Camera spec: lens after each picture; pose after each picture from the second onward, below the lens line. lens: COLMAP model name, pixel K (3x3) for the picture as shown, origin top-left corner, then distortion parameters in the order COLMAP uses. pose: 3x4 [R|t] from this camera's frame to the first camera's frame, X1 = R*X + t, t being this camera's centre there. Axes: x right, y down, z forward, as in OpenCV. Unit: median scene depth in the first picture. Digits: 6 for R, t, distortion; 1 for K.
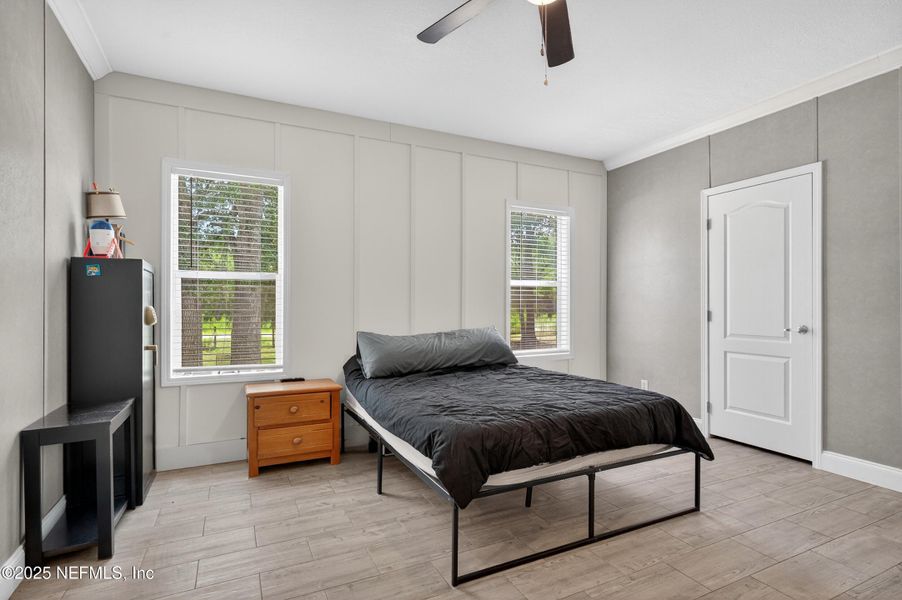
lens RADIAL K [[460.9, 0, 449.2], [0, 460.9, 297.9], [0, 0, 1]] dist [0.020191, 0.000033]
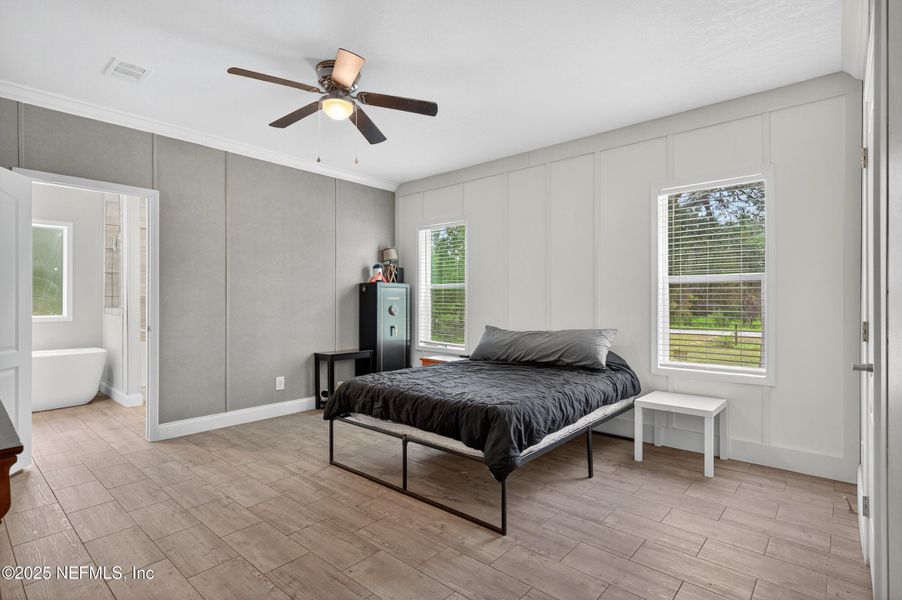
lens RADIAL K [[445.6, 0, 451.0], [0, 445.6, 300.0], [0, 0, 1]] dist [-0.052989, 0.000182]
pose [[0.374682, -0.007633, -0.927122, 0.947549], [0.006166, 0.999965, -0.005741, 0.008158], [0.927133, -0.003566, 0.374716, 0.438931]]
